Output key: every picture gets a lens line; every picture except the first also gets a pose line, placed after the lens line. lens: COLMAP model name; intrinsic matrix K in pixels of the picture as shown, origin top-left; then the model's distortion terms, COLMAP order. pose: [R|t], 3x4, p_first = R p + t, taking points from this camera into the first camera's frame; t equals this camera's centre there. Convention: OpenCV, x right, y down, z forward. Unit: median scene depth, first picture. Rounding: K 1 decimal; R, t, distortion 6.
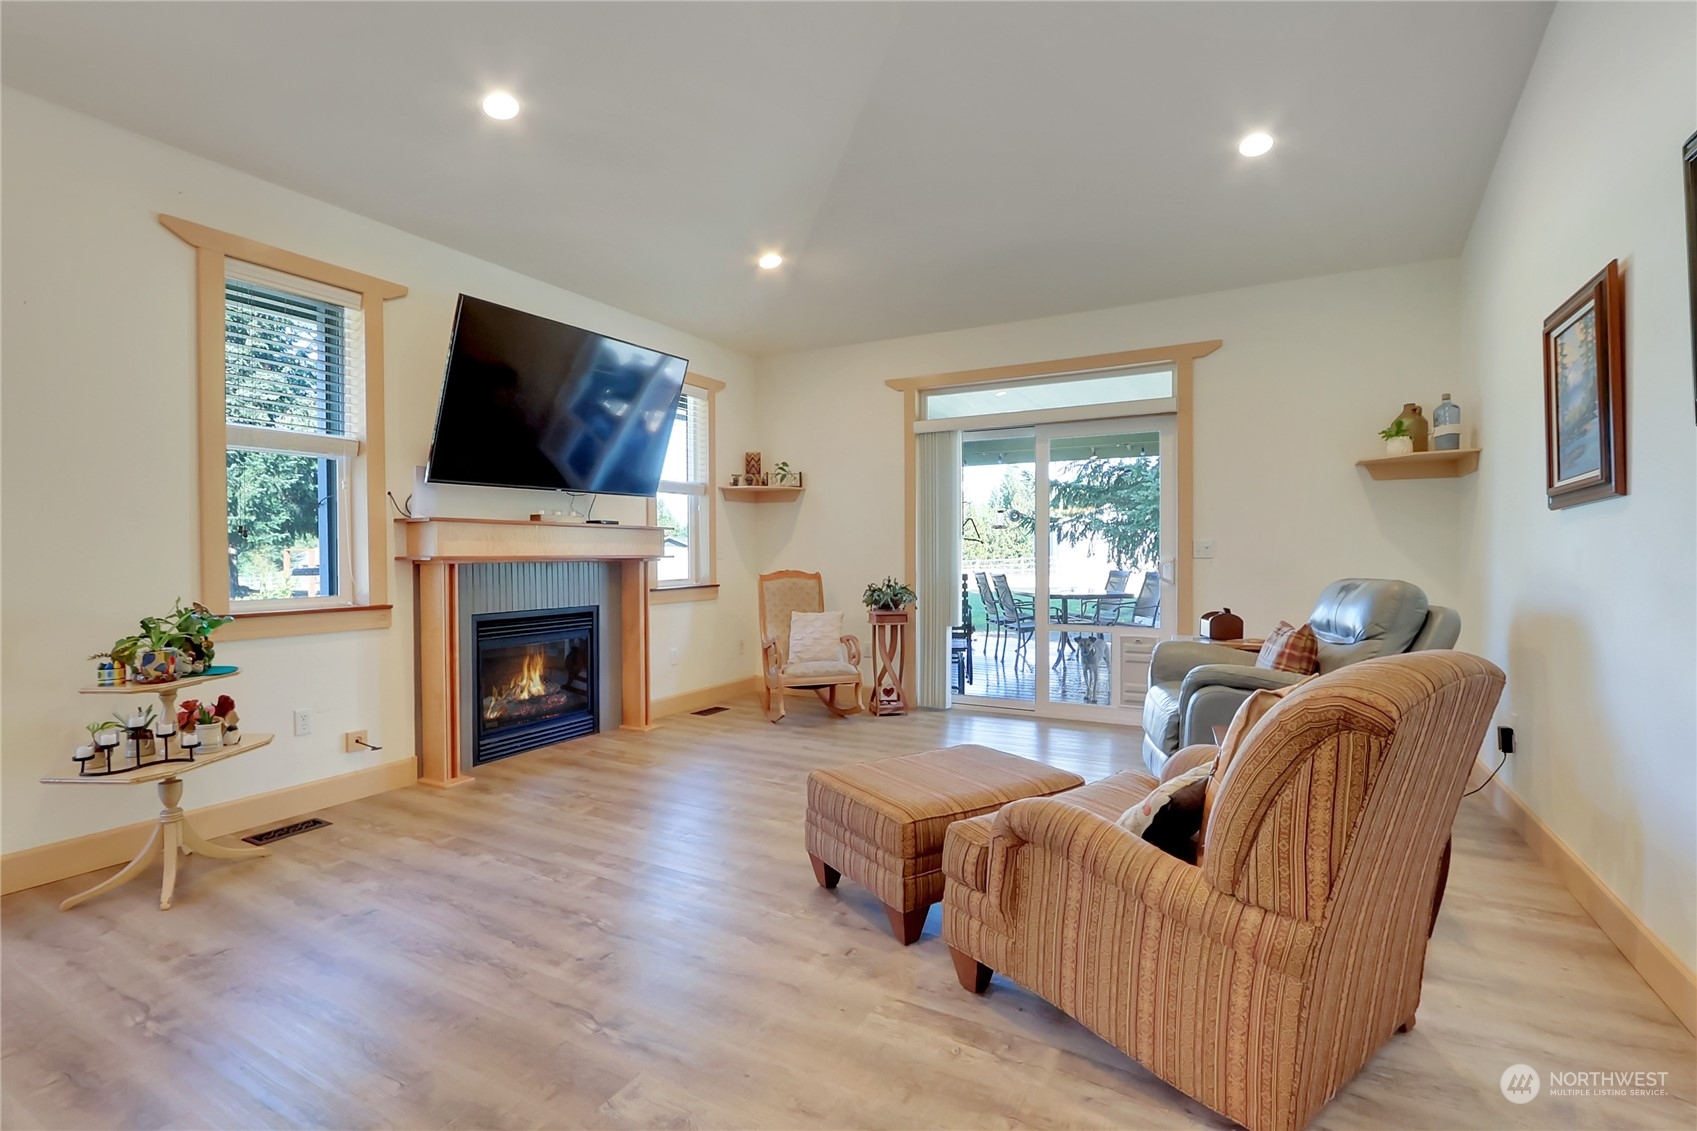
lens RADIAL K [[778.1, 0, 839.6], [0, 778.1, 557.3], [0, 0, 1]] dist [-0.013579, 0.001296]
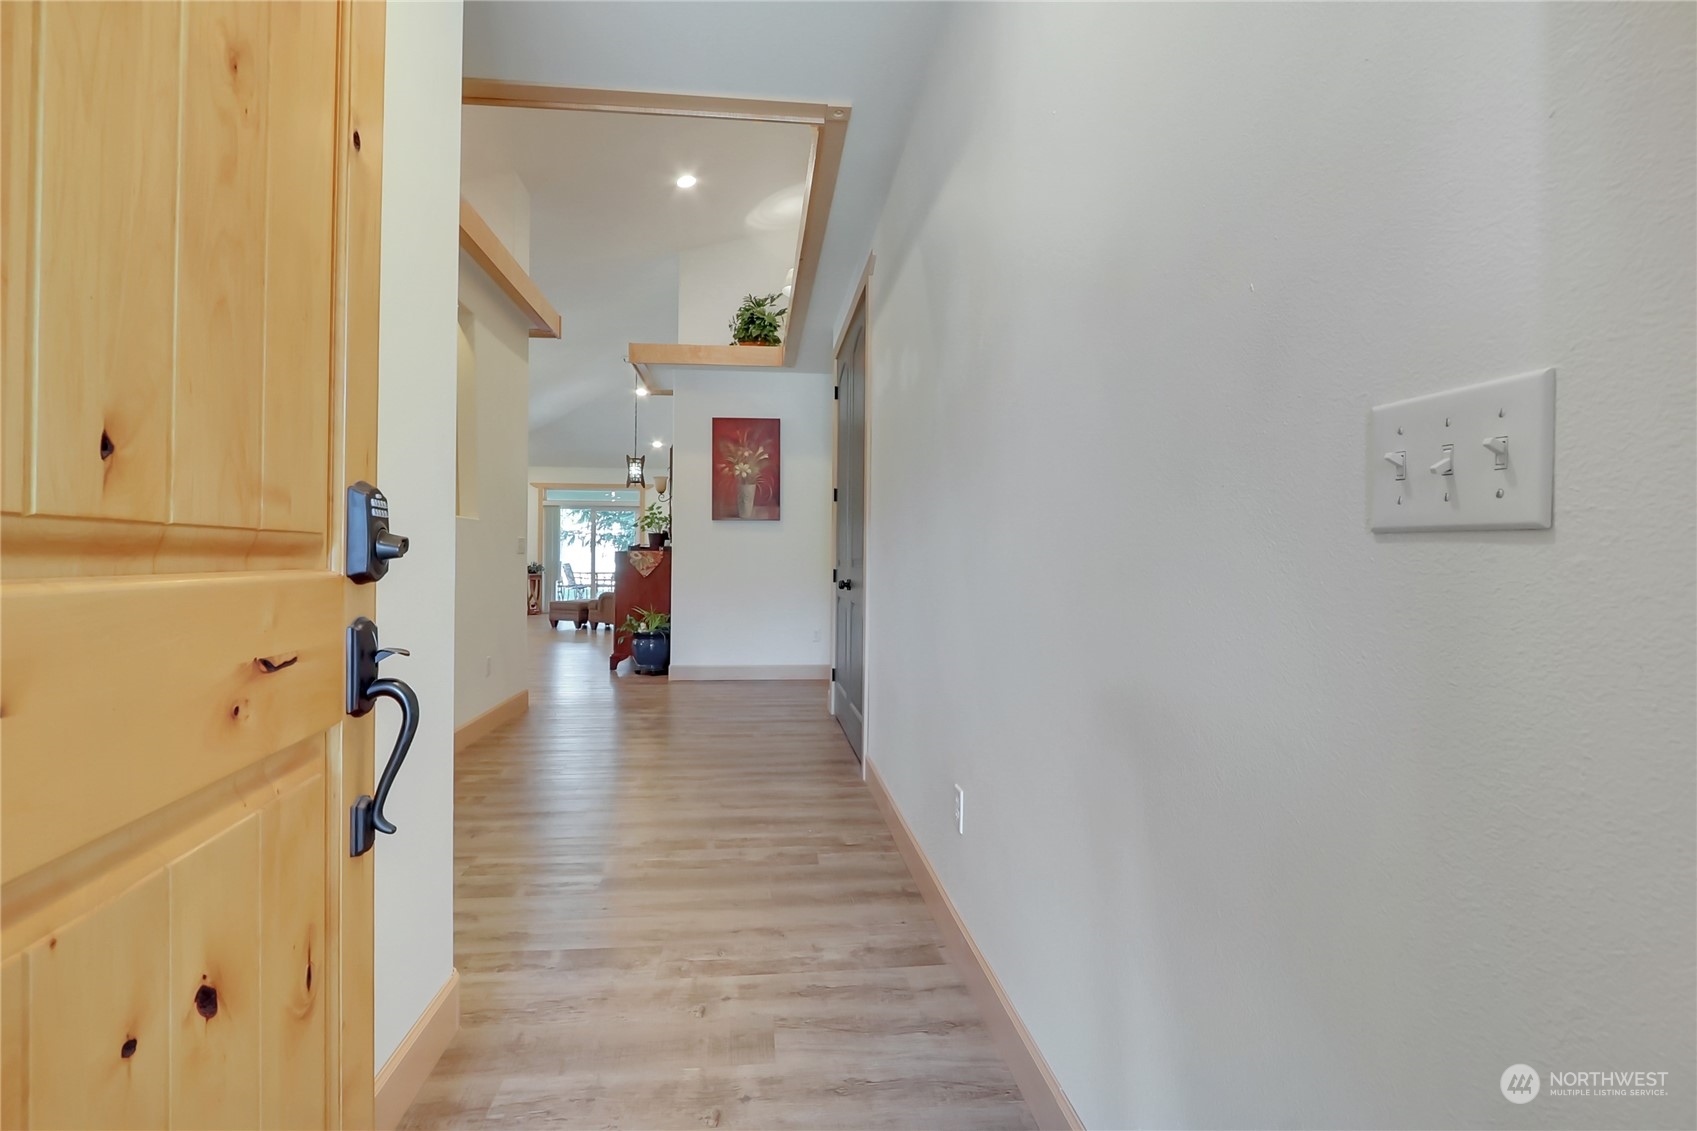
lens RADIAL K [[778.1, 0, 839.6], [0, 778.1, 557.3], [0, 0, 1]] dist [-0.013579, 0.001296]
pose [[0.816420, 0.006980, 0.577416, -0.648896], [-0.004284, 0.999973, -0.006031, 0.025331], [-0.577442, 0.002450, 0.816428, -1.845167]]
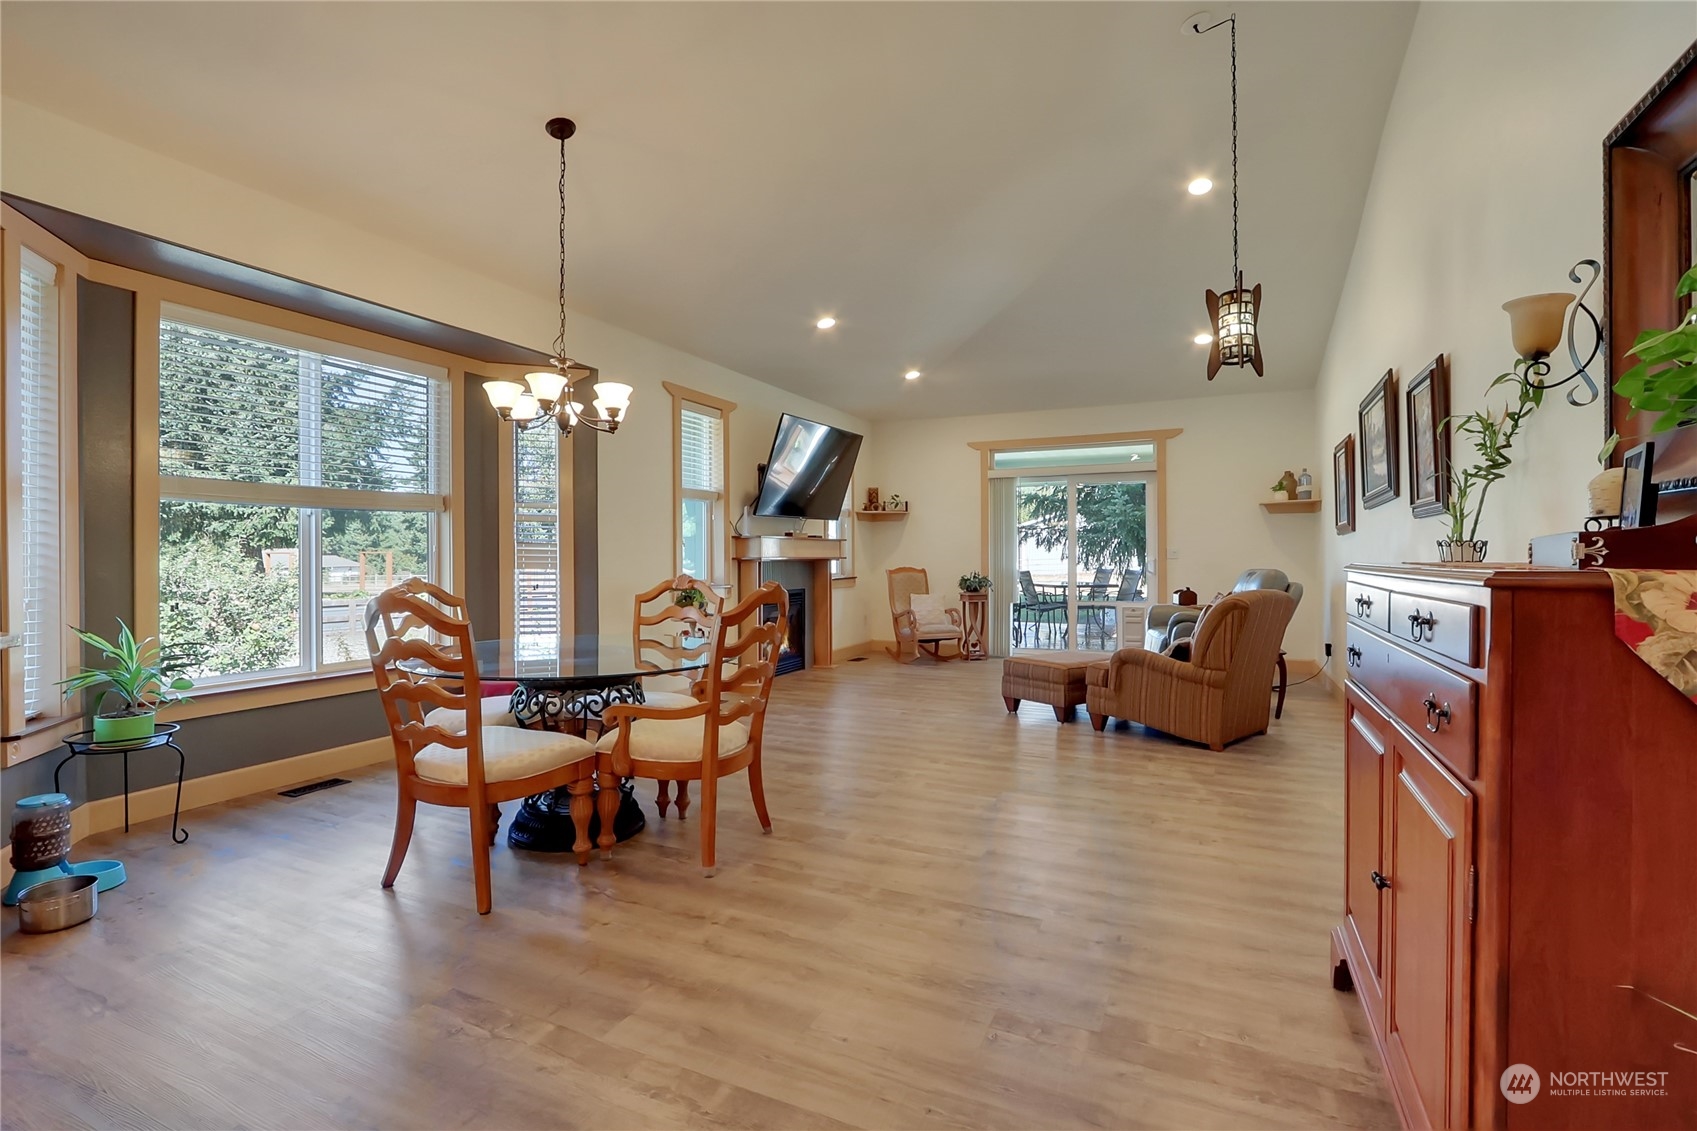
lens RADIAL K [[781.8, 0, 845.7], [0, 781.8, 550.0], [0, 0, 1]] dist [-0.009443, 0.000852]
pose [[0.997580, 0.000560, 0.069520, -0.326731], [0.000343, 0.999916, -0.012976, 0.003792], [-0.069521, 0.012969, 0.997496, -0.583968]]
